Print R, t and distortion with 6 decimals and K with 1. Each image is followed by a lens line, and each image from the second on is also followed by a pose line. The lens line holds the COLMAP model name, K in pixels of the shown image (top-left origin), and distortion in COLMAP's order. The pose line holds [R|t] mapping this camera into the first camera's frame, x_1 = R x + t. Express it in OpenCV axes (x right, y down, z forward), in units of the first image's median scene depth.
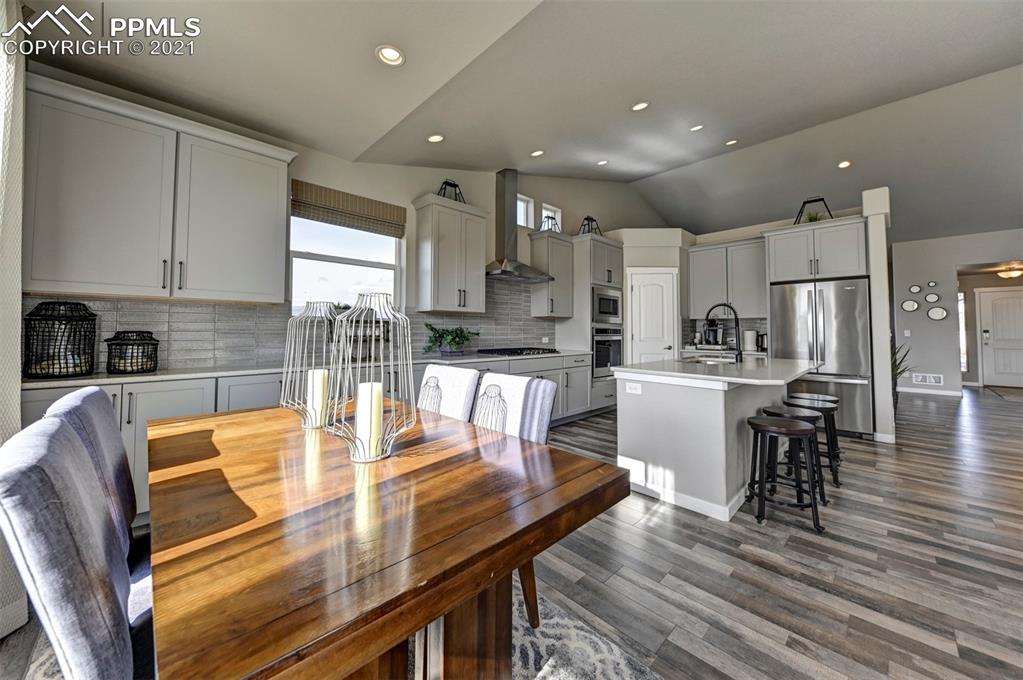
lens RADIAL K [[367.1, 0, 505.9], [0, 367.1, 315.0], [0, 0, 1]] dist [-0.001314, -0.000286]
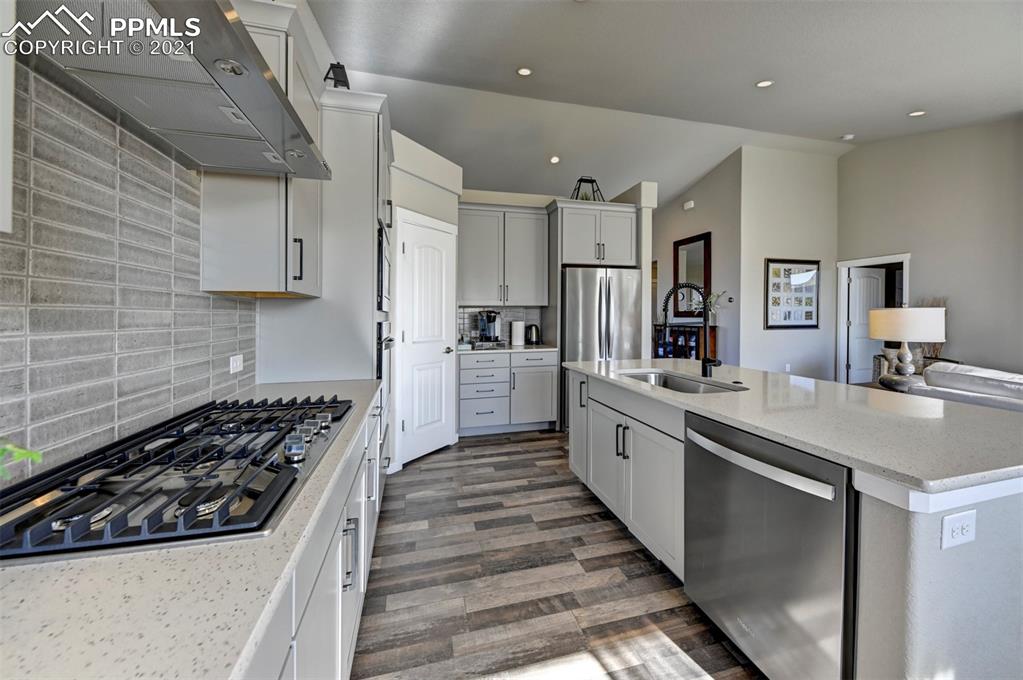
lens RADIAL K [[367.1, 0, 505.9], [0, 367.1, 315.0], [0, 0, 1]] dist [-0.001314, -0.000286]
pose [[0.491306, -0.007384, 0.870956, -0.061691], [-0.031002, 0.999182, 0.025960, 0.009703], [-0.870435, -0.039755, 0.490676, 0.671935]]
